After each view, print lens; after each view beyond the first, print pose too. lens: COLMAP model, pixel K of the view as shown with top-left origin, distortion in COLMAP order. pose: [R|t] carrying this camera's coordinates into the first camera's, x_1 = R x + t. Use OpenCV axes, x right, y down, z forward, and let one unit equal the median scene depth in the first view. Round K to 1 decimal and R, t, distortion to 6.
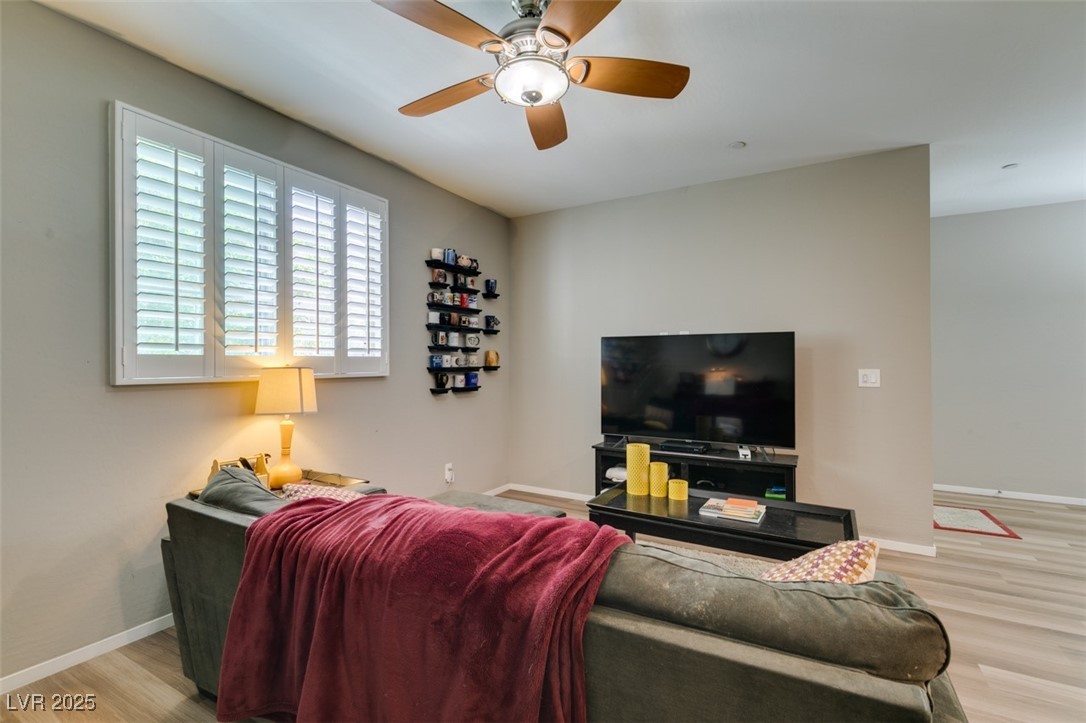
lens RADIAL K [[484.6, 0, 540.2], [0, 484.6, 357.8], [0, 0, 1]] dist [0.001728, -0.000519]
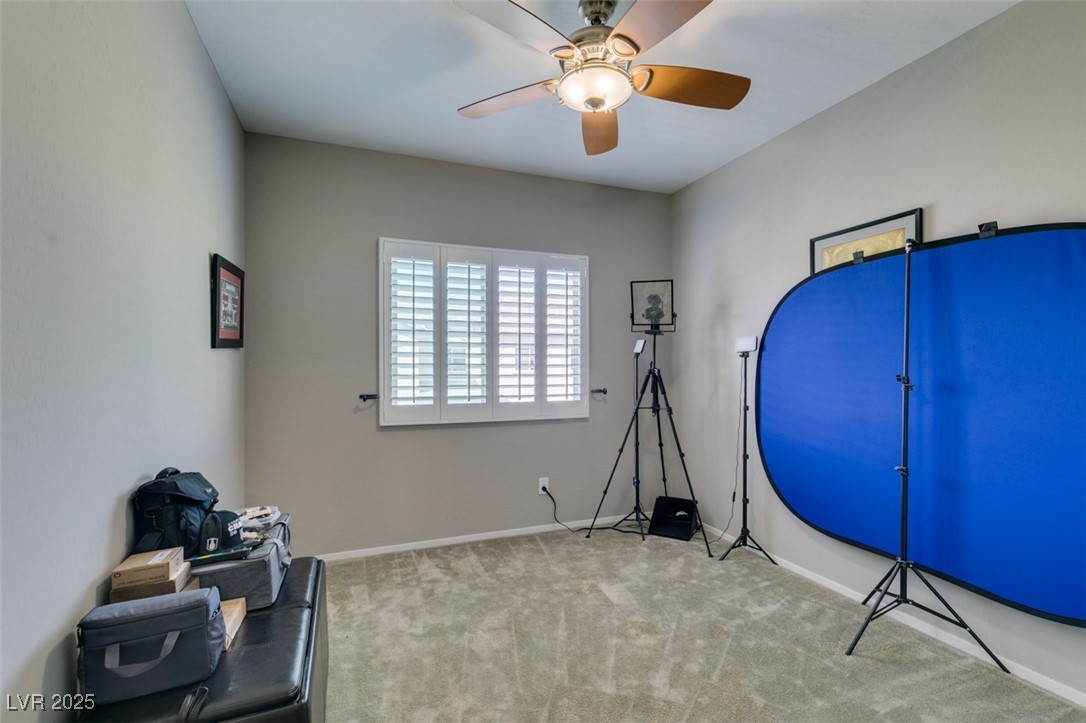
lens RADIAL K [[484.6, 0, 540.8], [0, 484.6, 370.1], [0, 0, 1]] dist [0.001728, -0.000519]
pose [[0.782767, 0.006653, -0.622279, 0.285934], [0.003664, 0.999876, 0.015299, -0.088333], [0.622304, -0.014255, 0.782646, 0.079608]]
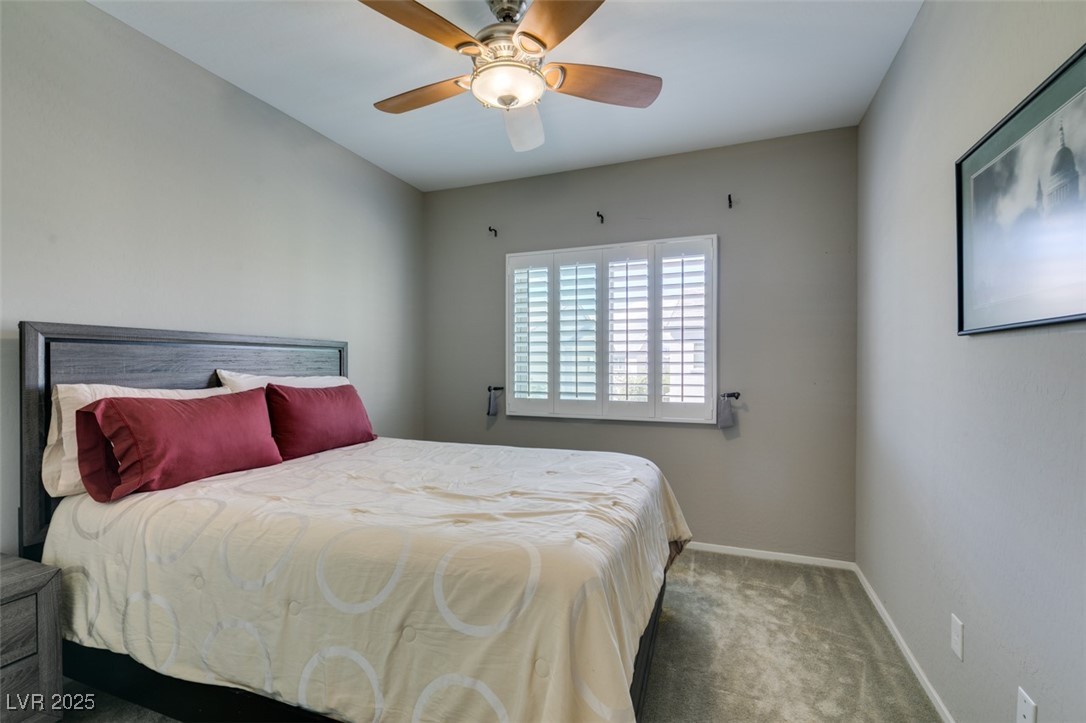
lens RADIAL K [[484.6, 0, 537.2], [0, 484.6, 368.1], [0, 0, 1]] dist [0.001728, -0.000519]
pose [[0.146379, 0.009350, -0.989184, 0.563308], [0.007537, 0.999916, 0.010567, -0.083956], [0.989200, -0.009002, 0.146296, 0.533210]]
